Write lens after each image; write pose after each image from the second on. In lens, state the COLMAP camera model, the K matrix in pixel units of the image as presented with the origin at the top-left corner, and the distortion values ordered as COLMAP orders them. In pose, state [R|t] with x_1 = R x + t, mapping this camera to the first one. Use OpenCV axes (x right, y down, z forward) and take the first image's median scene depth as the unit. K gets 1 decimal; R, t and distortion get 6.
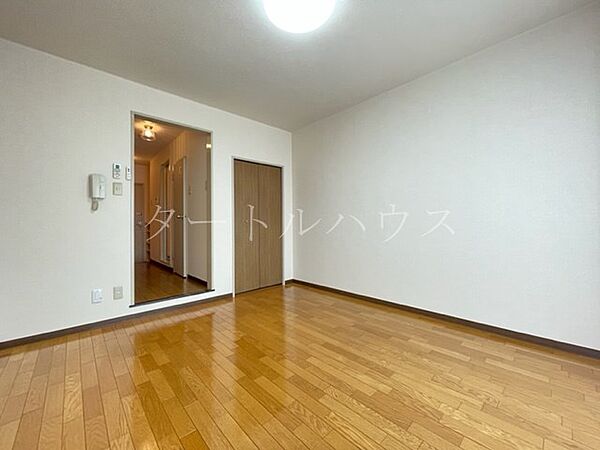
lens RADIAL K [[243.4, 0, 295.6], [0, 243.4, 224.8], [0, 0, 1]] dist [-0.002690, 0.000256]
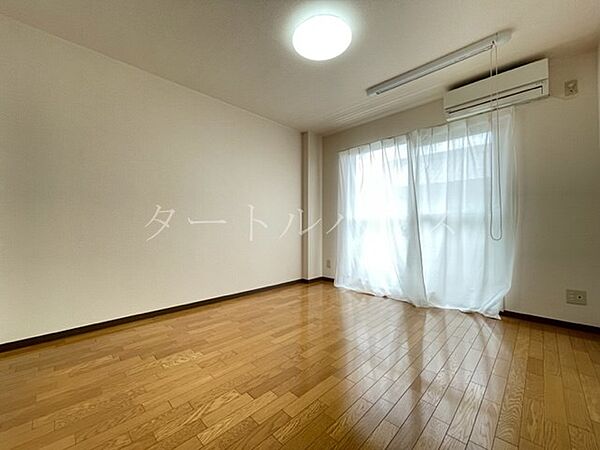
lens RADIAL K [[243.4, 0, 293.6], [0, 243.4, 226.3], [0, 0, 1]] dist [-0.002690, 0.000256]
pose [[-0.040549, 0.016789, 0.999036, -0.879923], [-0.003317, 0.999851, -0.016937, 0.023609], [-0.999172, -0.004000, -0.040488, 0.880986]]
